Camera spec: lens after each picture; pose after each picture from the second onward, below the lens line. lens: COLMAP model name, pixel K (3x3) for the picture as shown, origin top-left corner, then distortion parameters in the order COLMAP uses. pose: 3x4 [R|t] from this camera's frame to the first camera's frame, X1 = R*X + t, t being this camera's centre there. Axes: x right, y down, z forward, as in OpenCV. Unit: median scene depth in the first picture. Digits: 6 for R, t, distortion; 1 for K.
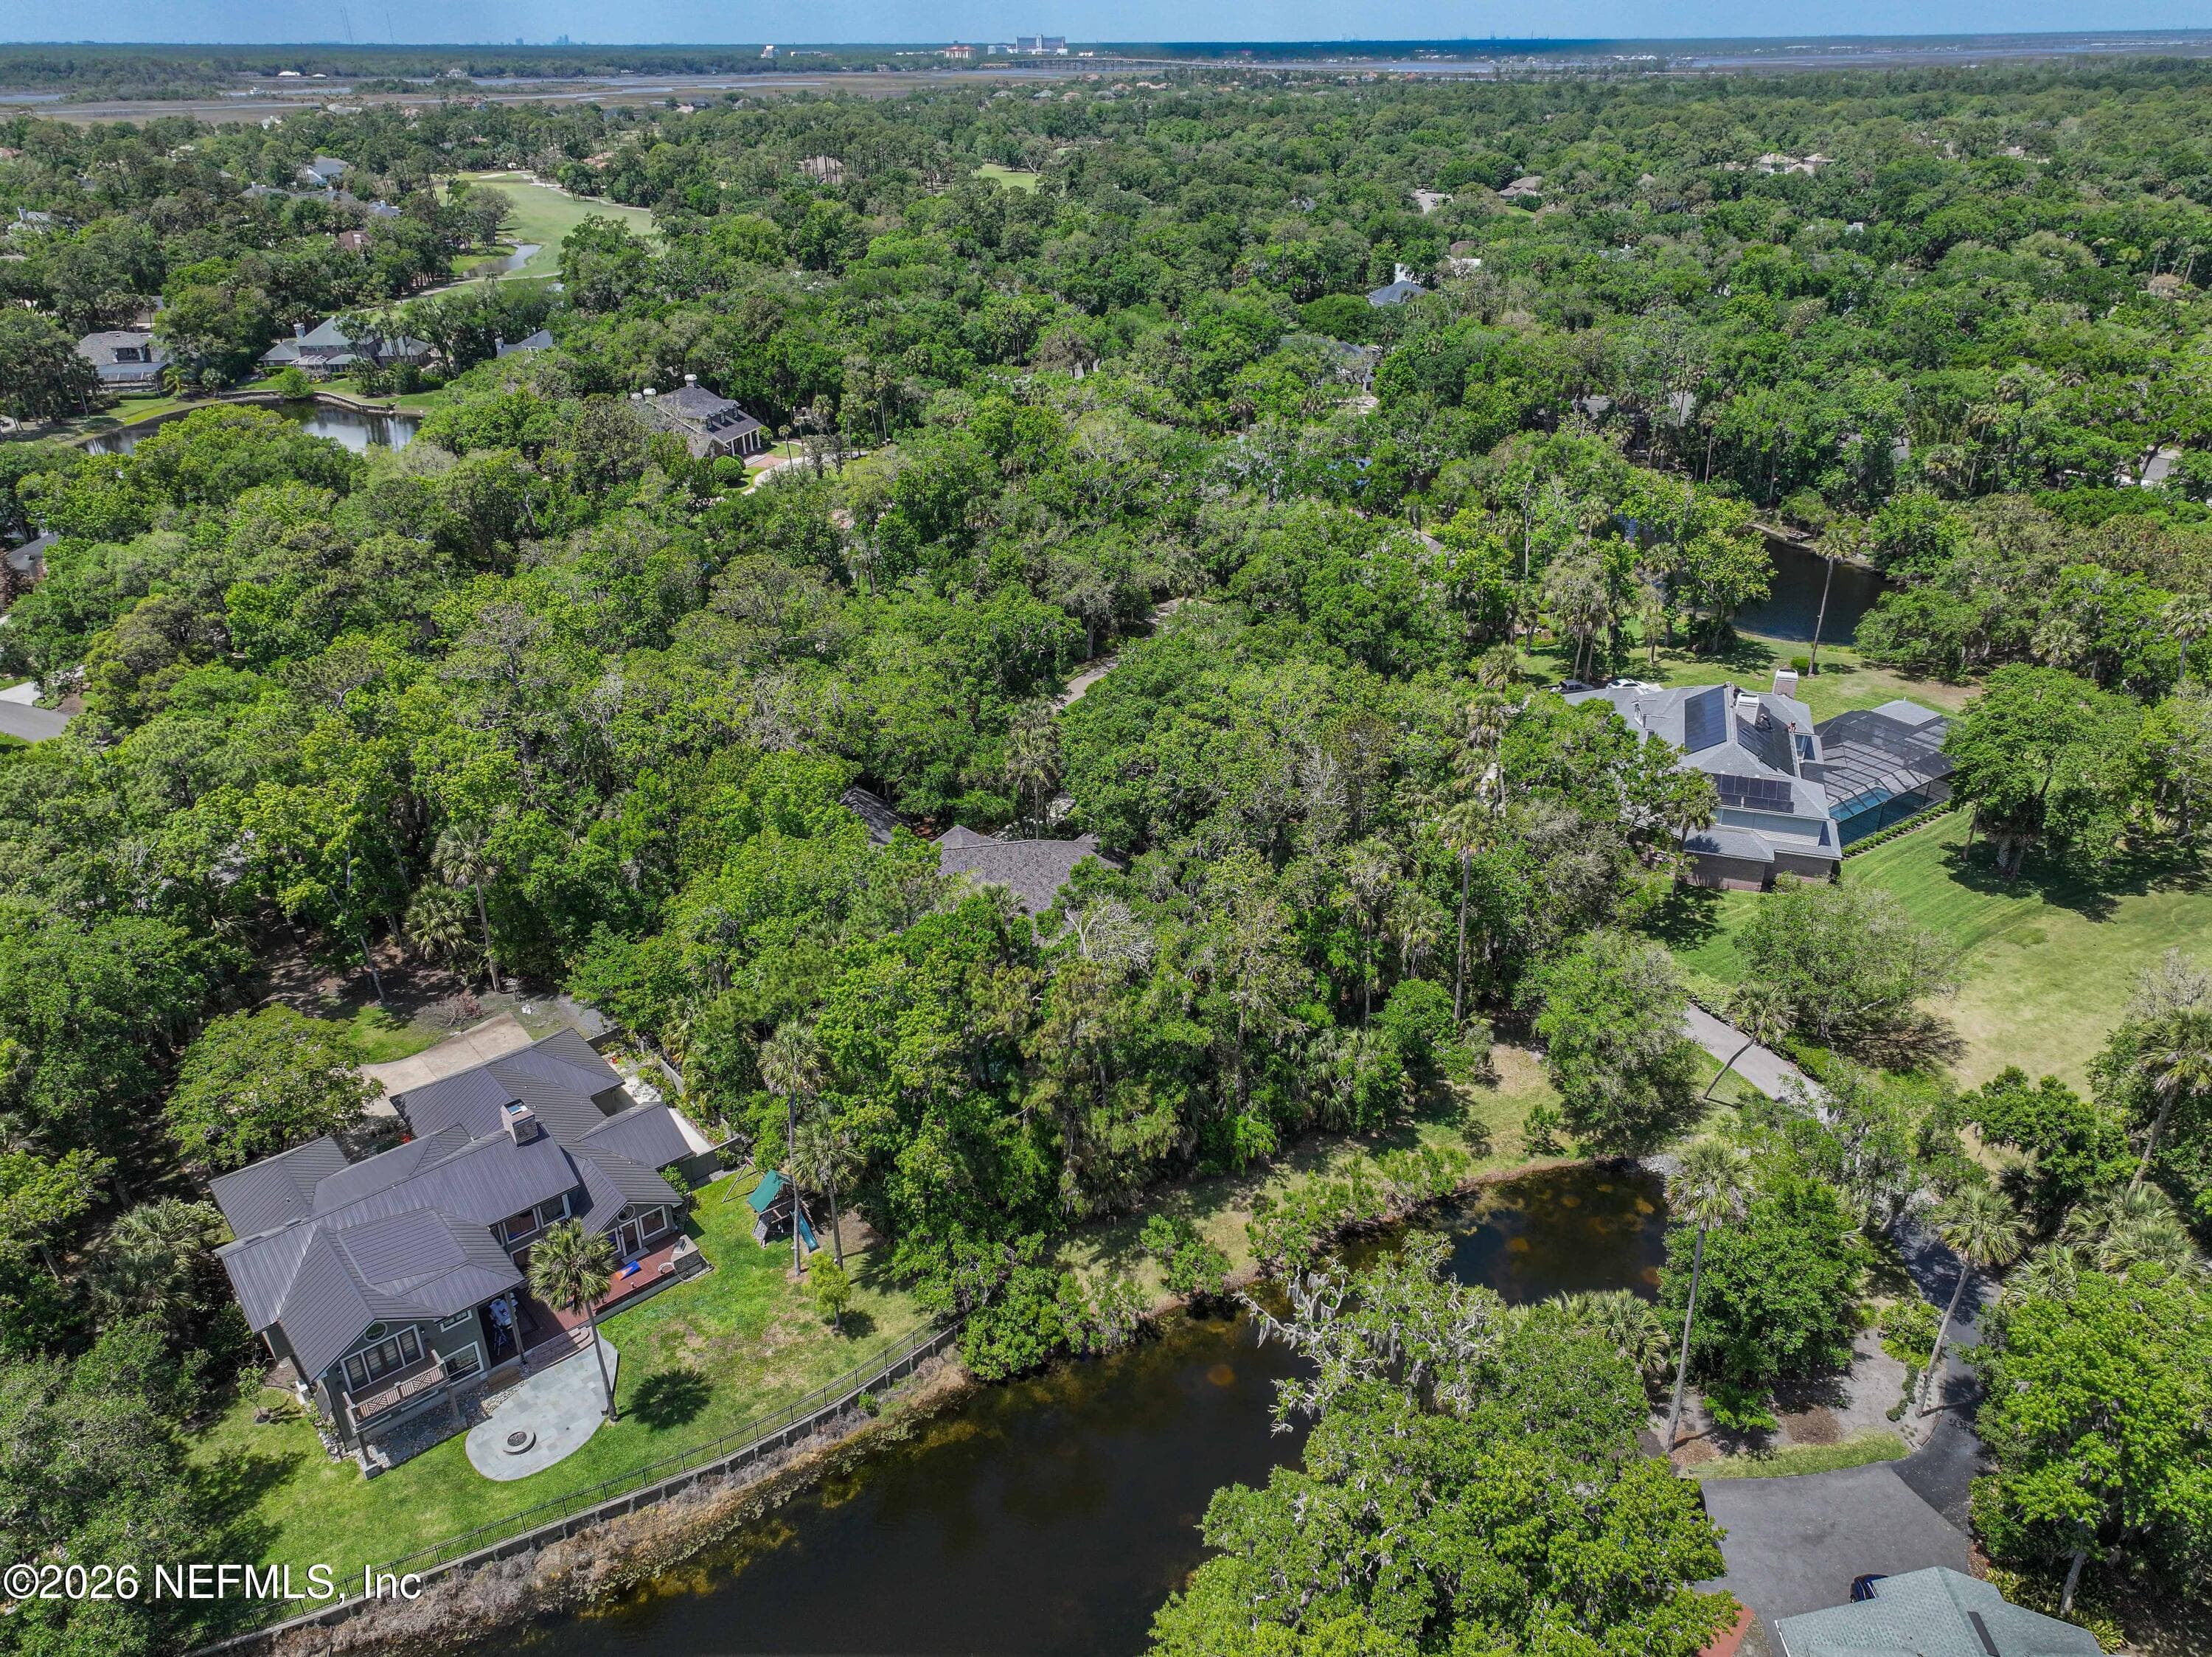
lens RADIAL K [[1557.9, 0, 1112.3], [0, 1557.9, 817.4], [0, 0, 1]] dist [0.001149, 0.012068]
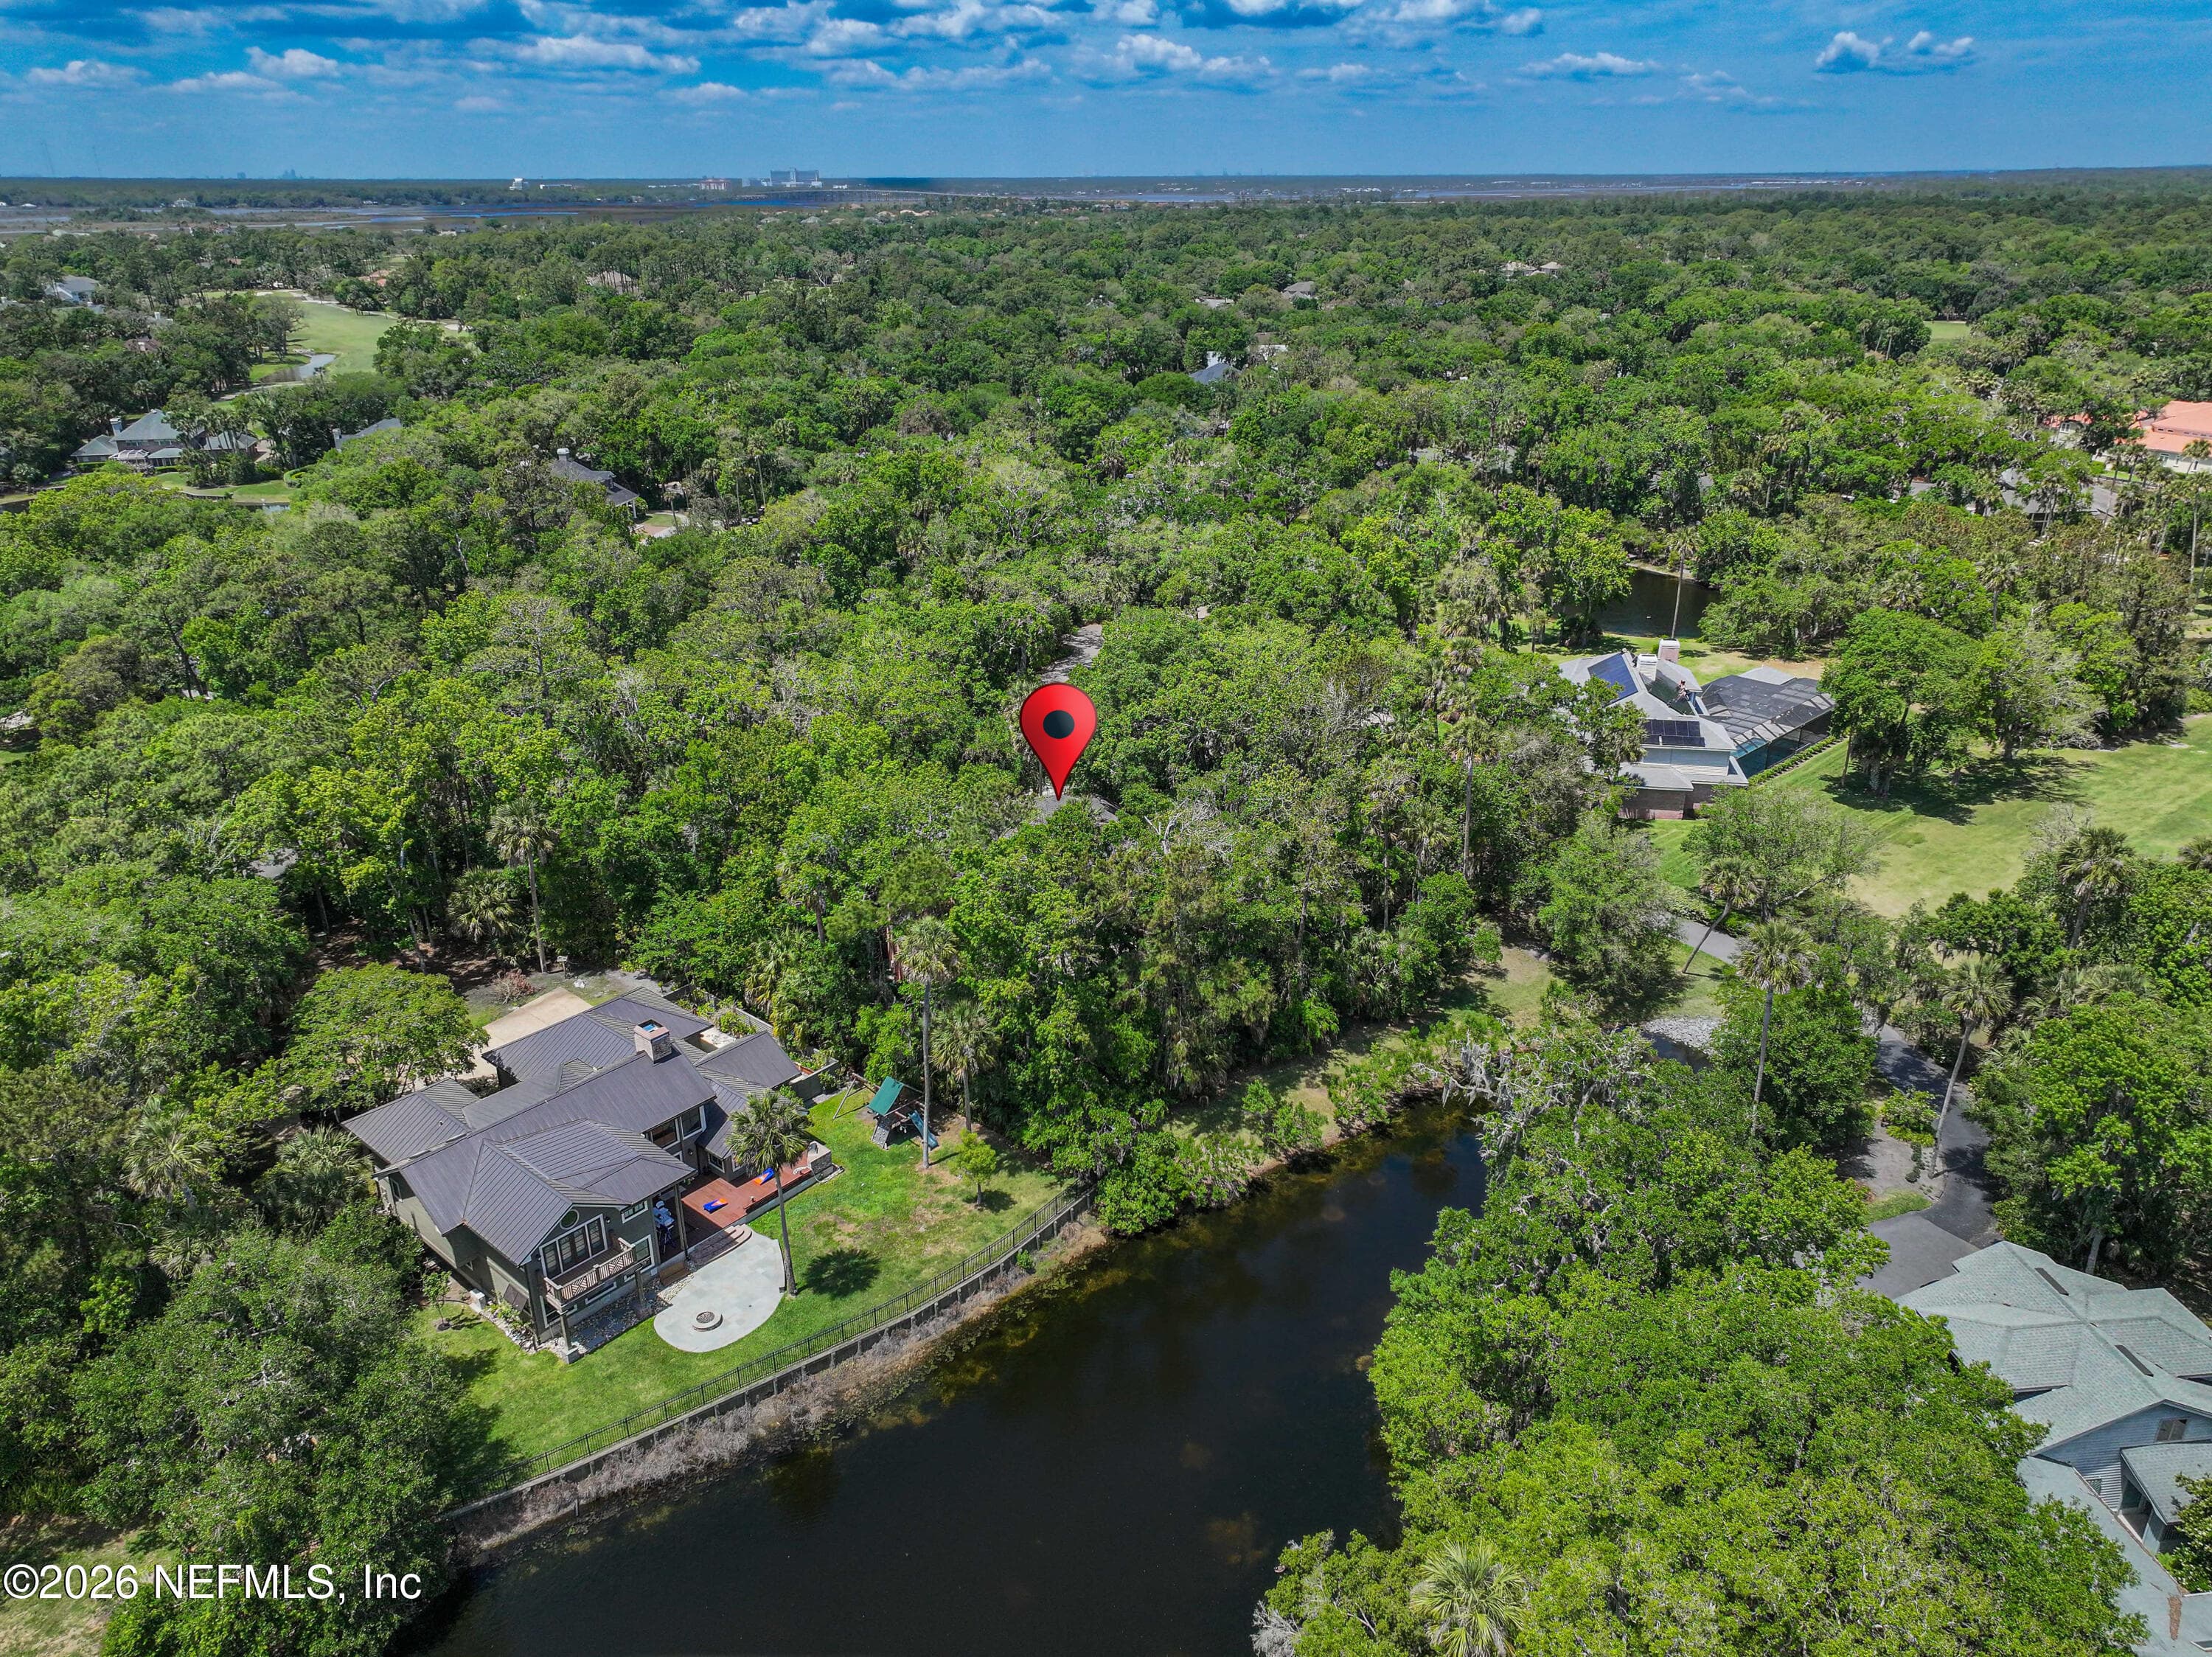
lens RADIAL K [[1565.2, 0, 1106.0], [0, 1565.2, 828.5], [0, 0, 1]] dist [0.005930, 0.007093]
pose [[0.988612, -0.058015, 0.138858, -0.170245], [0.067694, 0.995519, -0.066027, 0.112117], [-0.134405, 0.074675, 0.988109, -0.068034]]
